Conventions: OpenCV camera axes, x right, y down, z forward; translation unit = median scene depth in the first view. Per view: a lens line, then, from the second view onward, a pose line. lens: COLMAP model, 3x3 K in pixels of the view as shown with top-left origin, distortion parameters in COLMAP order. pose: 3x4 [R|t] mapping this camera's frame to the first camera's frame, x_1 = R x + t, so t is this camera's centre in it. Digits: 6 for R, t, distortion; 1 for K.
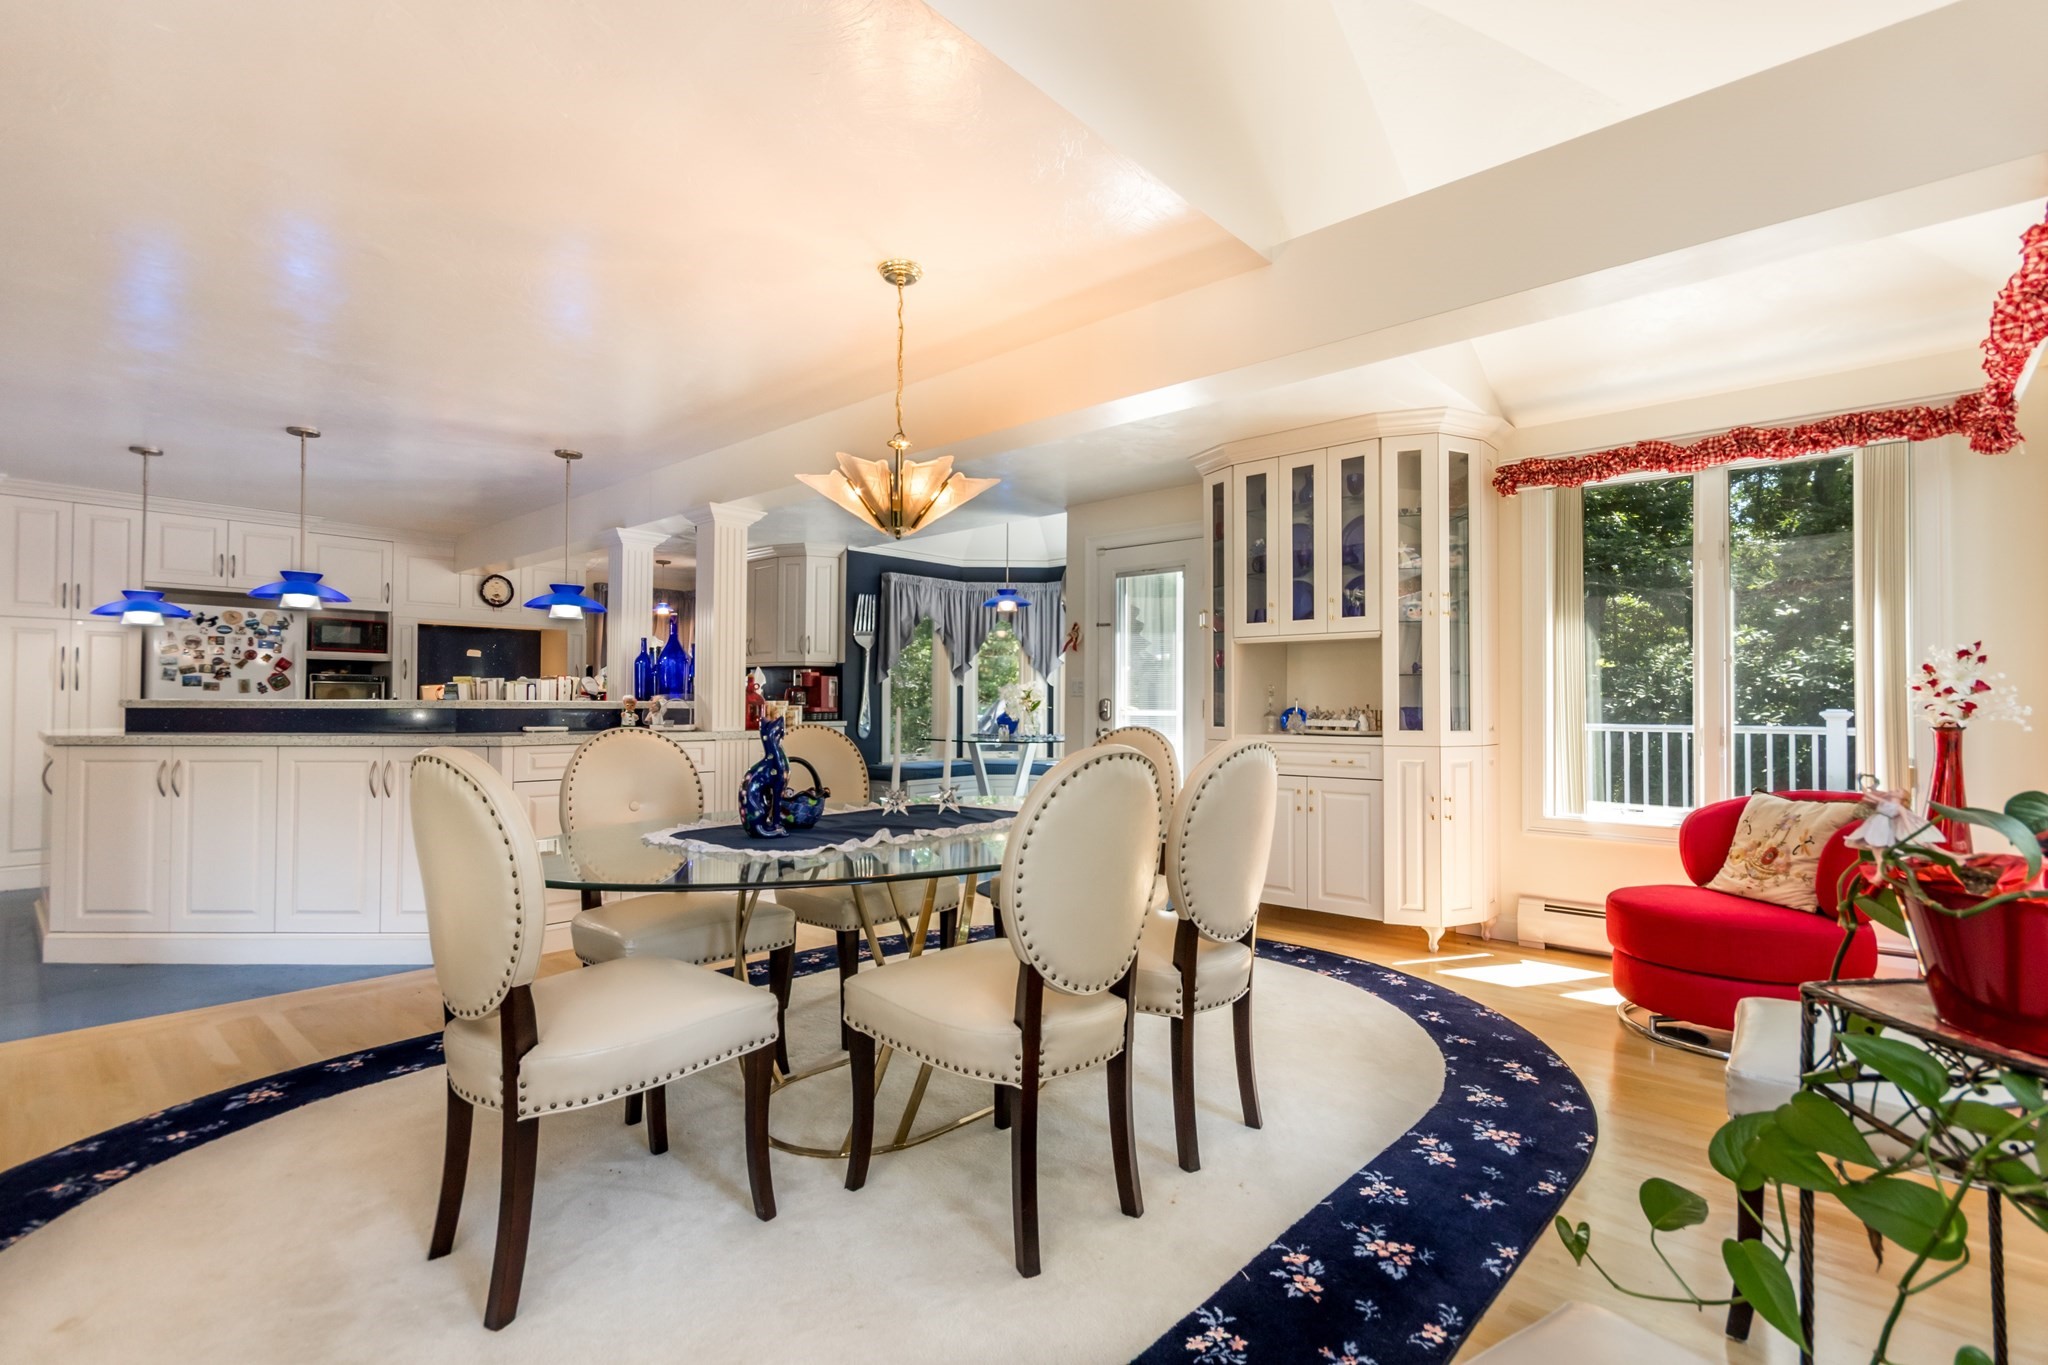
lens RADIAL K [[941.6, 0, 1028.7], [0, 941.6, 686.9], [0, 0, 1]] dist [-0.000395, -0.000365]
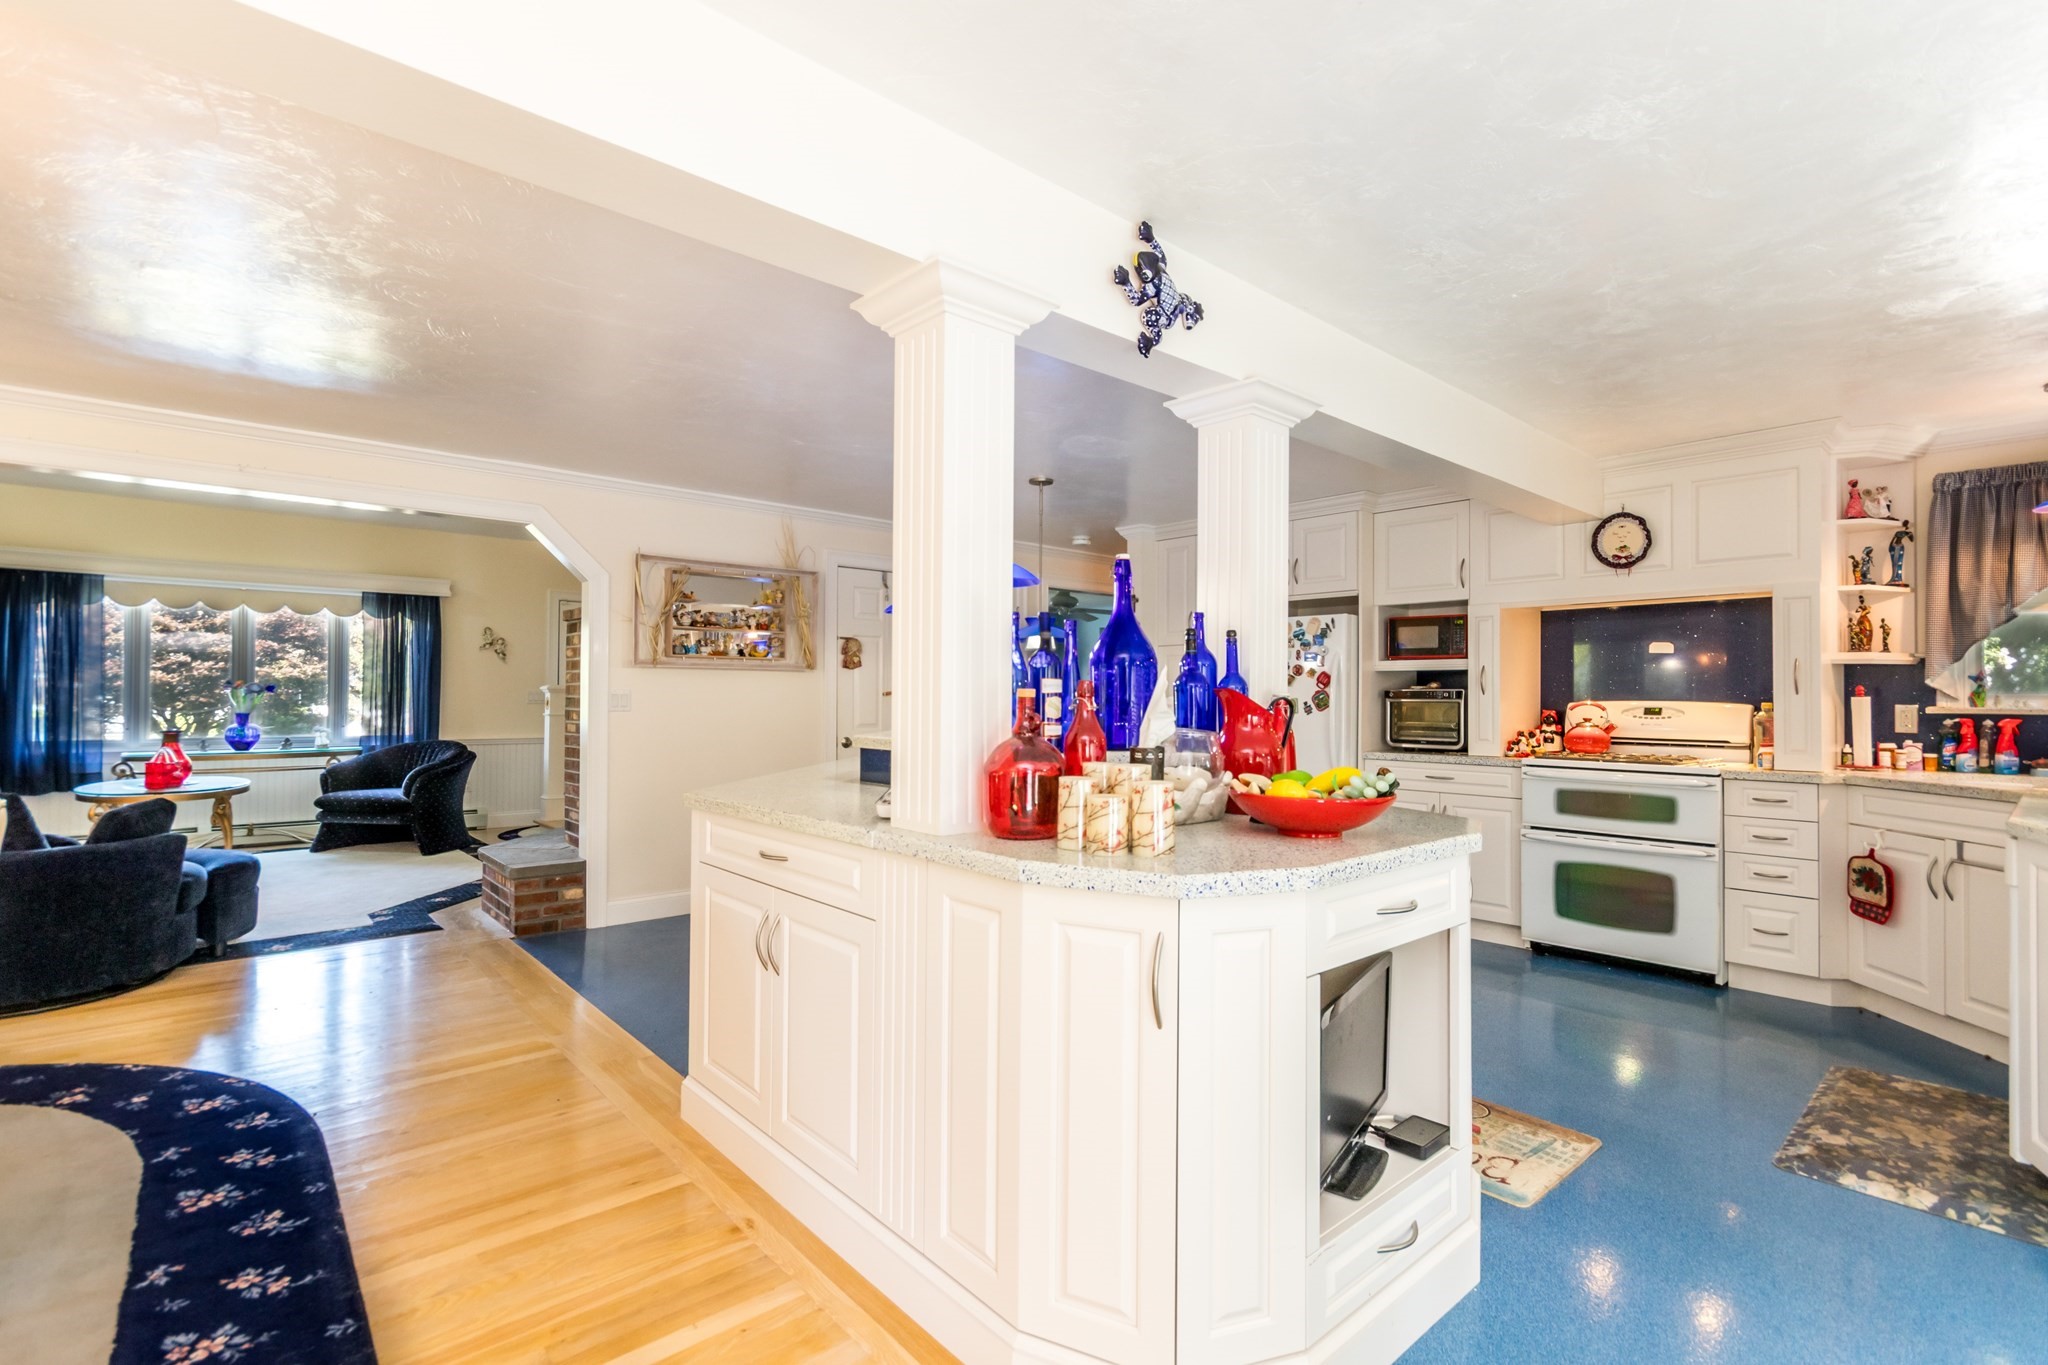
lens RADIAL K [[941.6, 0, 1028.7], [0, 941.6, 686.9], [0, 0, 1]] dist [-0.000395, -0.000365]
pose [[-0.110671, -0.013932, -0.993759, 0.066954], [0.011079, 0.999822, -0.015251, -0.008129], [0.993795, -0.012697, -0.110497, 0.866056]]
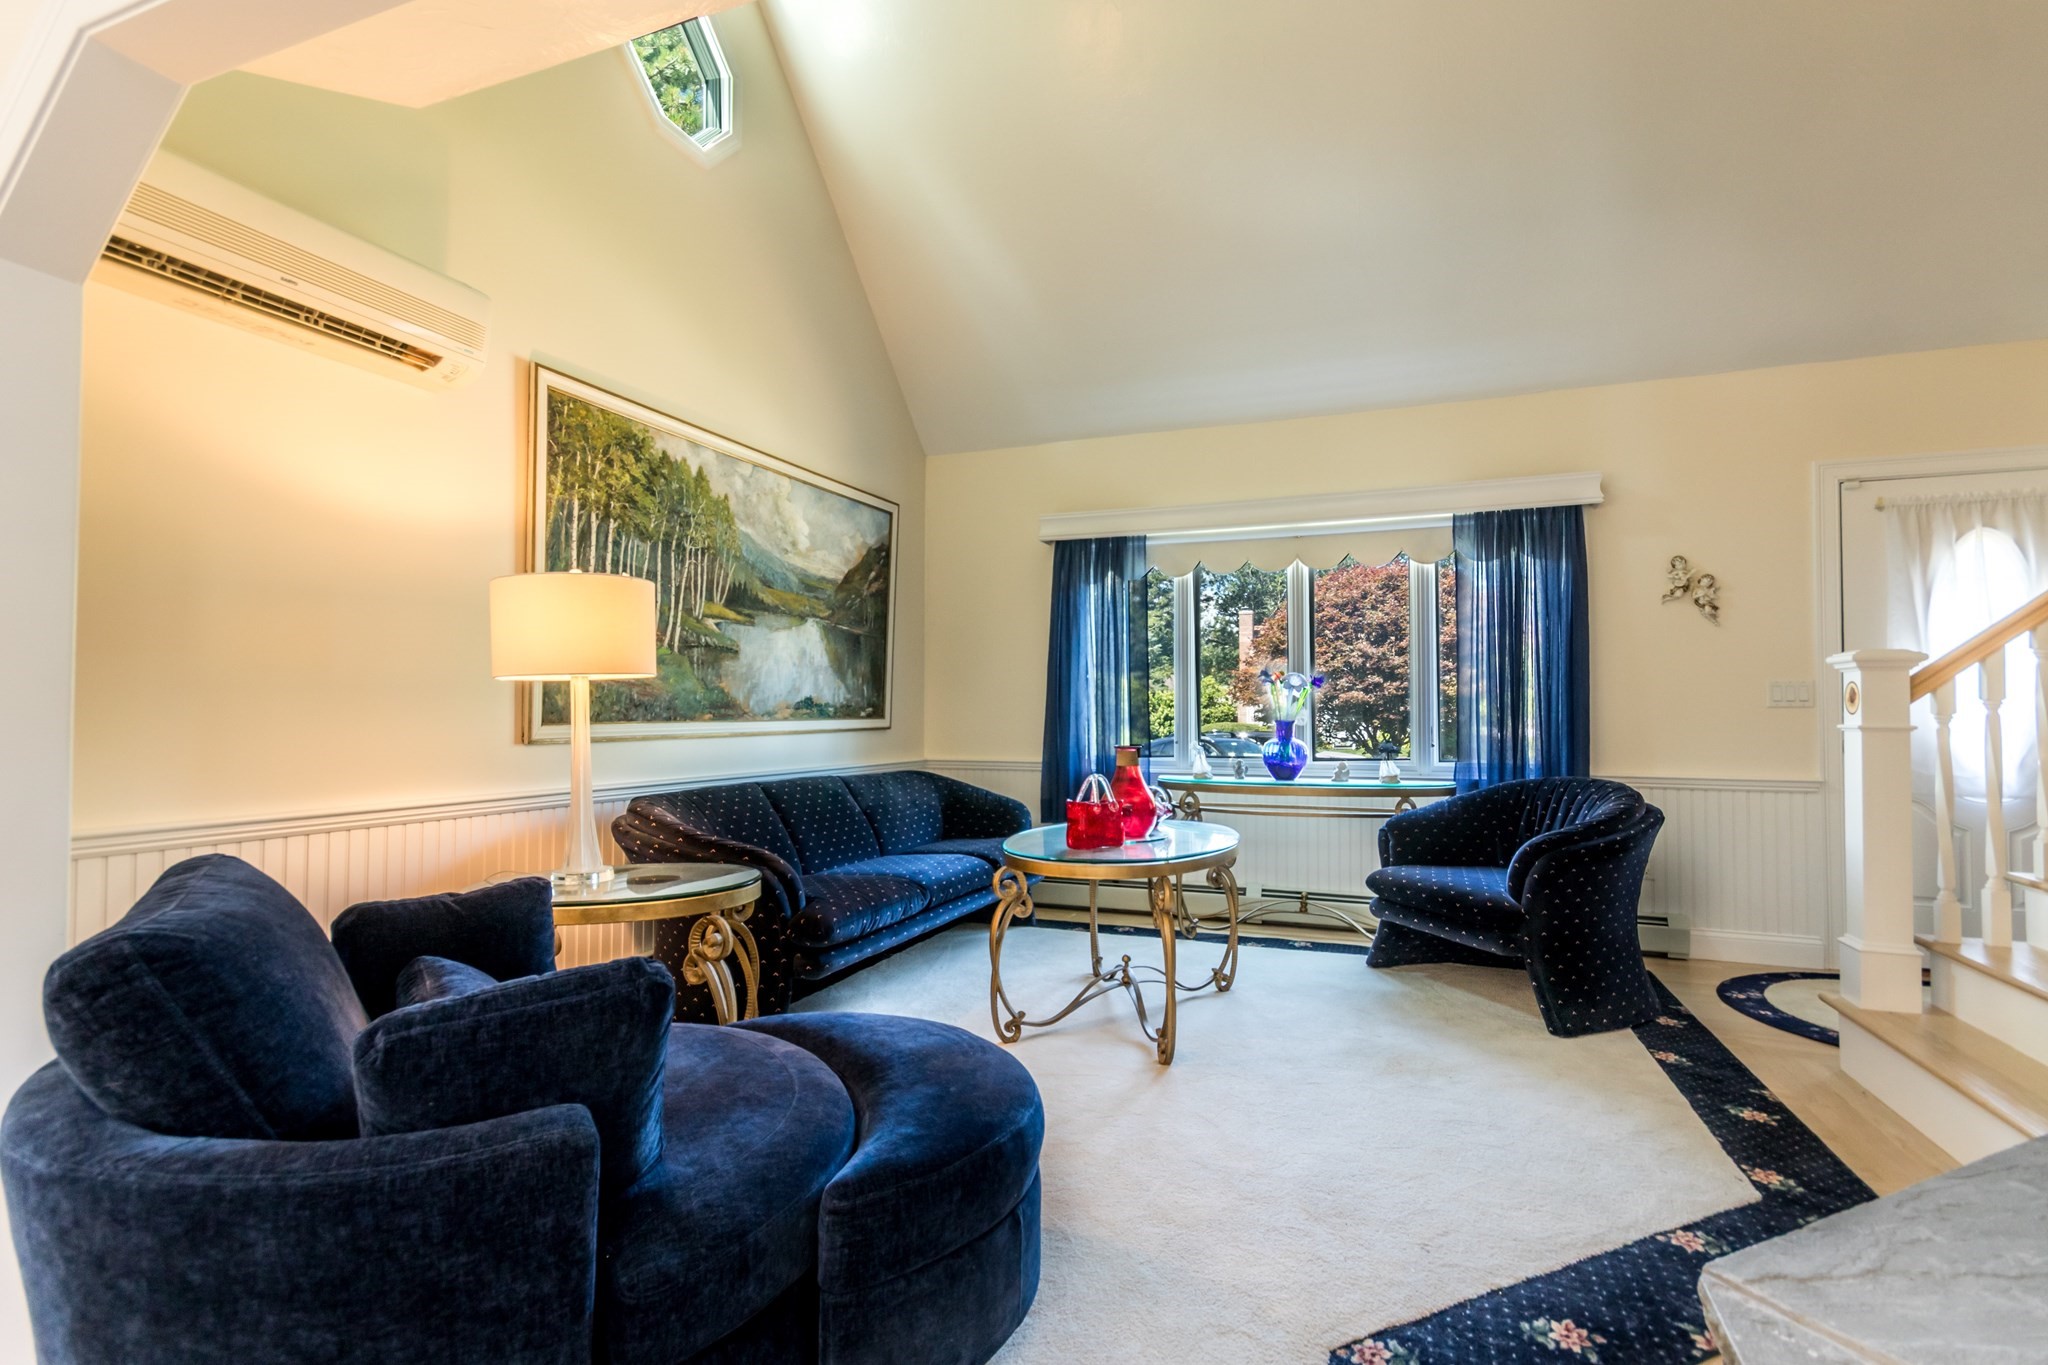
lens RADIAL K [[972.6, 0, 1024.0], [0, 972.6, 682.5], [0, 0, 1]] dist [-0.002136, -0.000371]
pose [[-0.938112, -0.018067, -0.345861, -0.525143], [-0.001556, 0.998848, -0.047957, 0.003500], [0.346329, -0.044451, -0.937059, 0.420403]]
